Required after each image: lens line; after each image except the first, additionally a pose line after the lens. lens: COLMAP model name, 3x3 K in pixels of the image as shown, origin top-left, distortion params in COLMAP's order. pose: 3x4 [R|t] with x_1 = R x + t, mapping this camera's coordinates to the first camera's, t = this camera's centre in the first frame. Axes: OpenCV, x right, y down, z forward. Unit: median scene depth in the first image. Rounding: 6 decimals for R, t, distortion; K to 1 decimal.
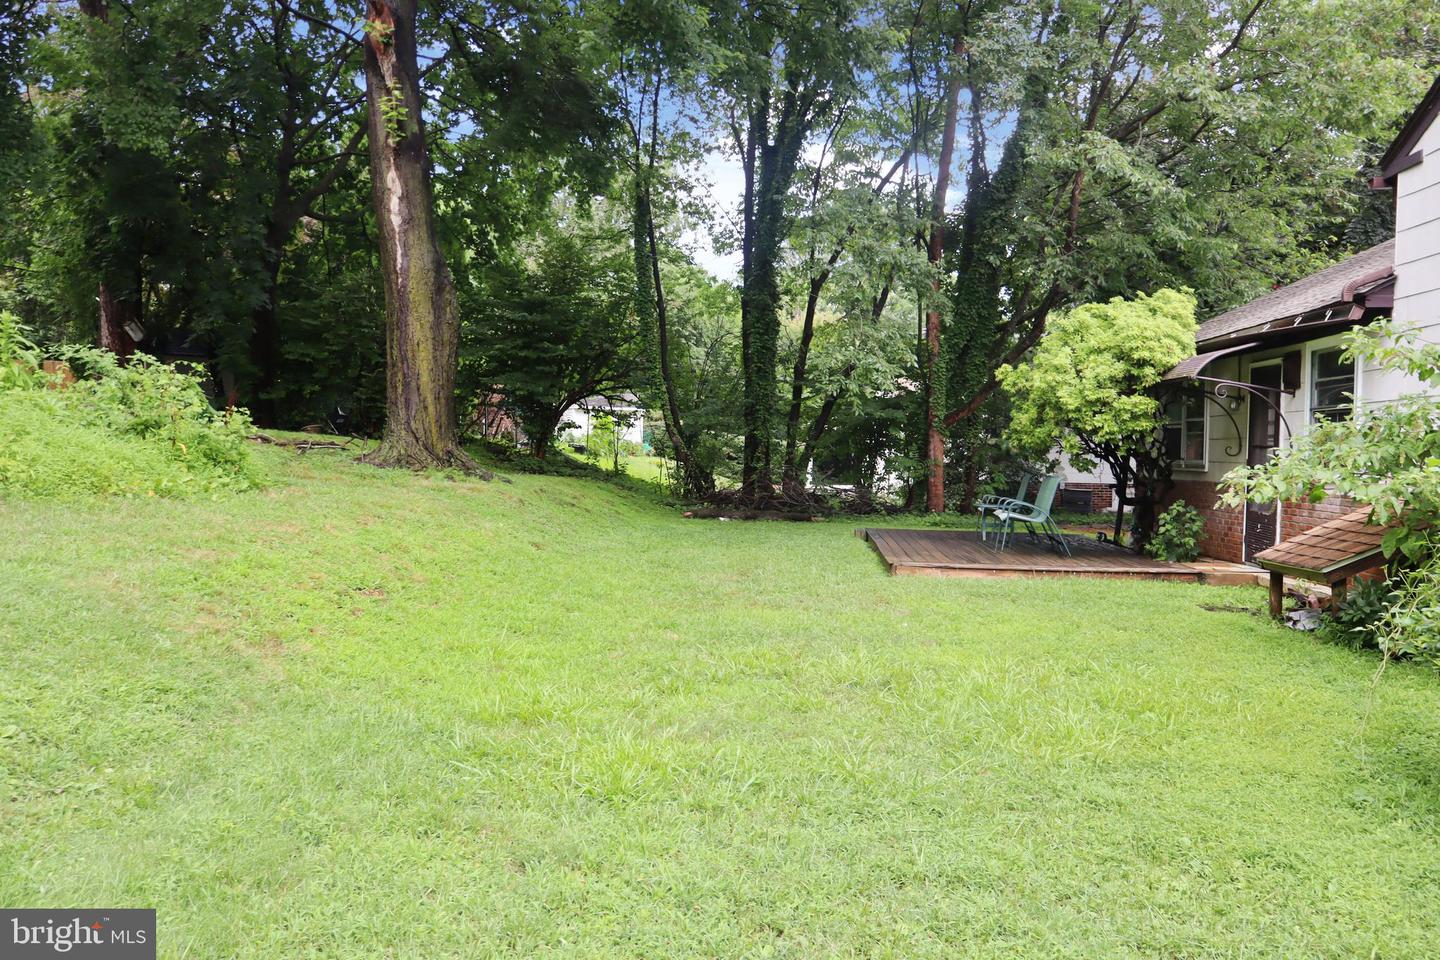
lens RADIAL K [[1211.1, 0, 719.9], [0, 1211.1, 480.8], [0, 0, 1]] dist [-0.001822, 0.002234]
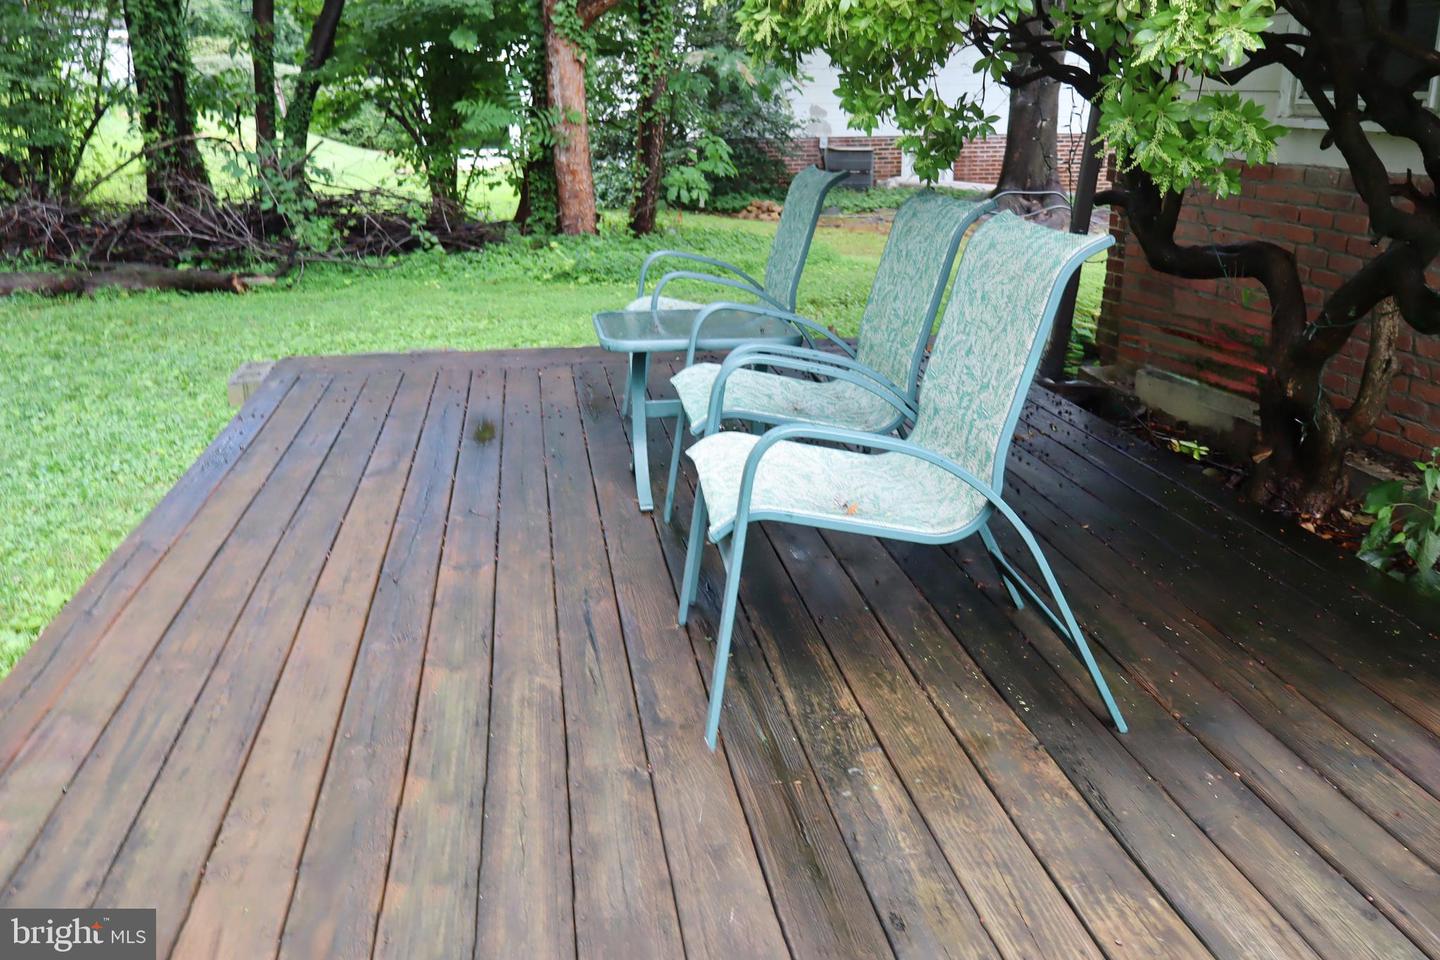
lens RADIAL K [[1211.1, 0, 720.1], [0, 1211.1, 478.3], [0, 0, 1]] dist [-0.001822, 0.002234]
pose [[0.974556, -0.094115, 0.203431, 0.118647], [0.032979, 0.957908, 0.285175, -0.011369], [-0.221707, -0.271210, 0.936638, 0.500783]]
